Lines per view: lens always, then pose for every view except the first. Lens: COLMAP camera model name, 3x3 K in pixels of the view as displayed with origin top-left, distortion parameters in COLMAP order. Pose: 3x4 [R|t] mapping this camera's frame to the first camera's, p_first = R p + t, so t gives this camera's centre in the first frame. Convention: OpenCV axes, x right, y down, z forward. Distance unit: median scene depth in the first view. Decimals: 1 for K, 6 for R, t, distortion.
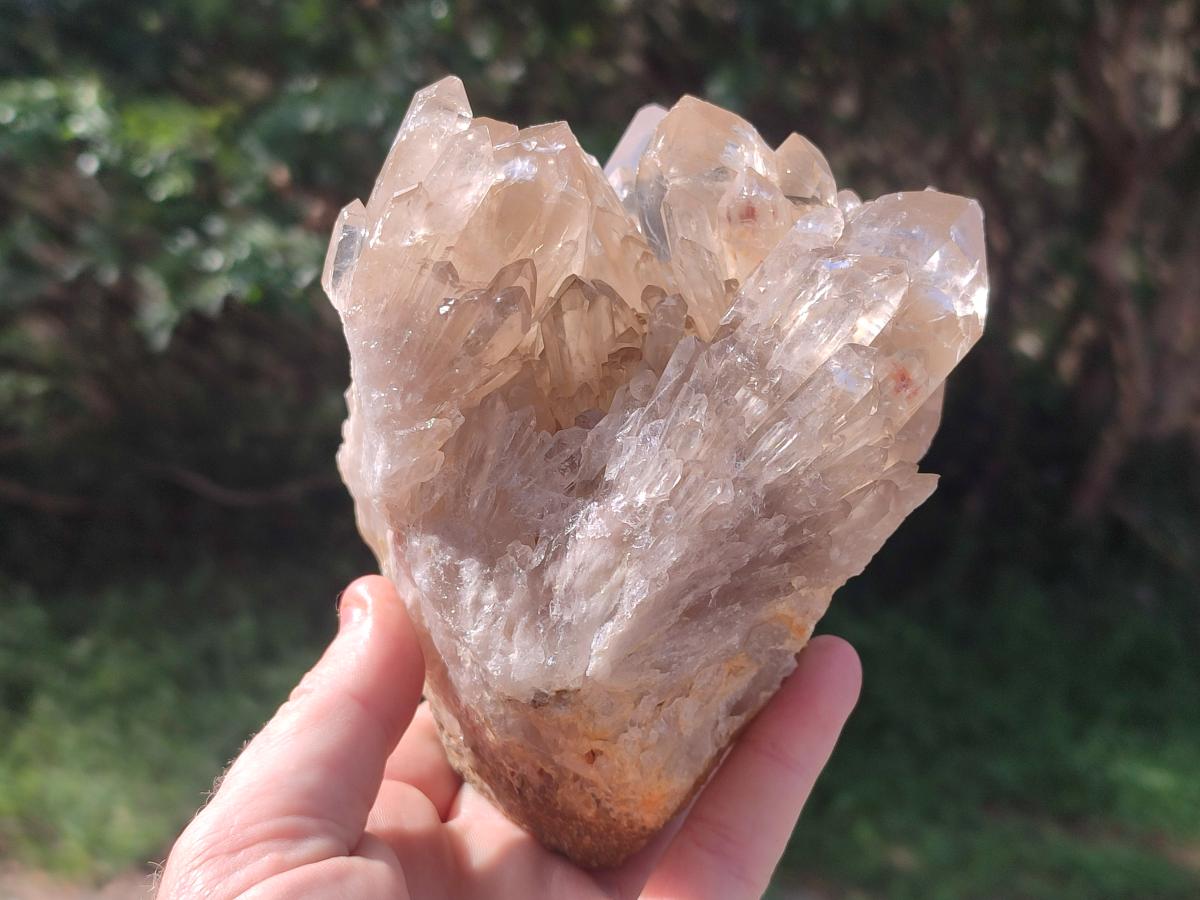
lens RADIAL K [[1794.6, 0, 600.0], [0, 1794.6, 450.0], [0, 0, 1]] dist [0.320333, -2.204662]
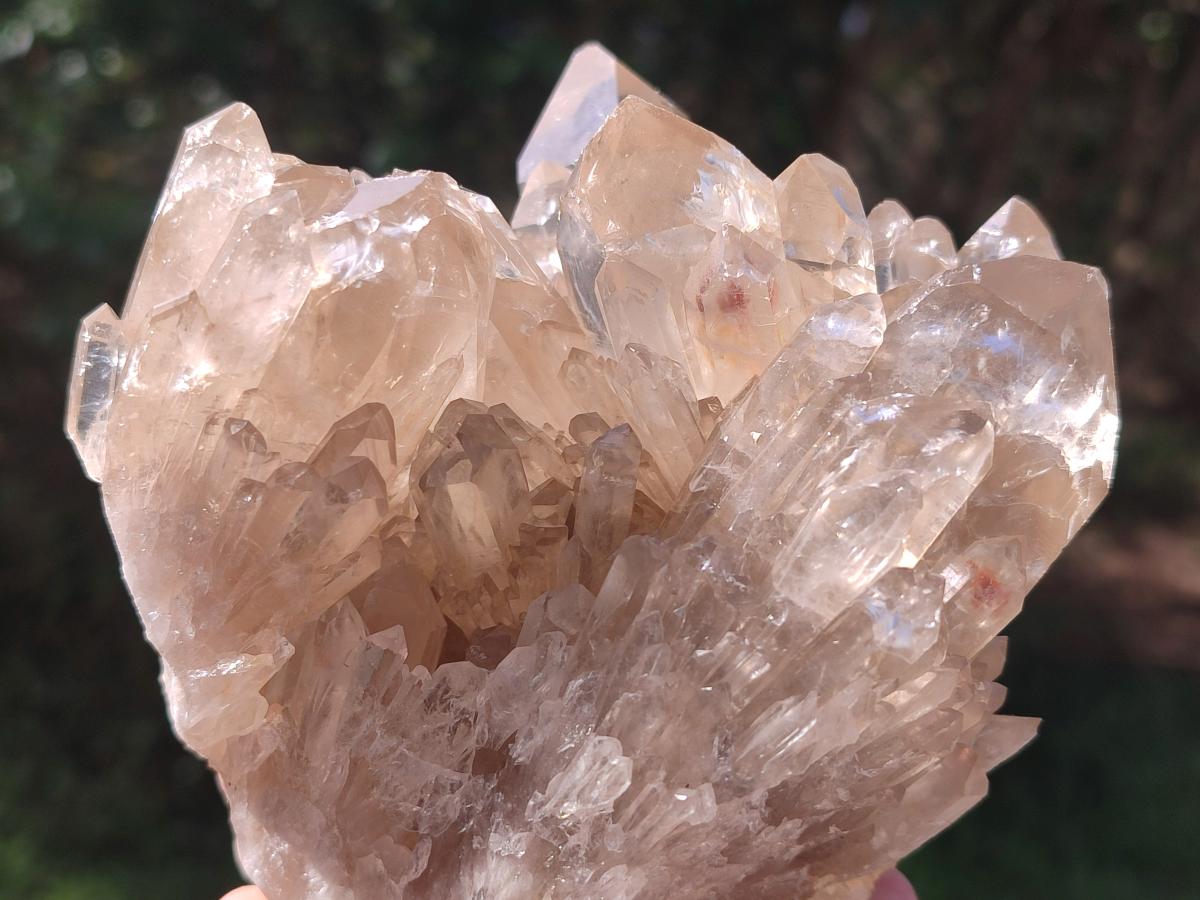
lens RADIAL K [[1794.6, 0, 600.0], [0, 1794.6, 450.0], [0, 0, 1]] dist [0.320333, -2.204662]
pose [[0.999212, -0.034387, -0.019798, 0.048186], [0.037320, 0.983939, 0.174561, -0.195806], [0.013478, -0.175163, 0.984447, 0.384716]]
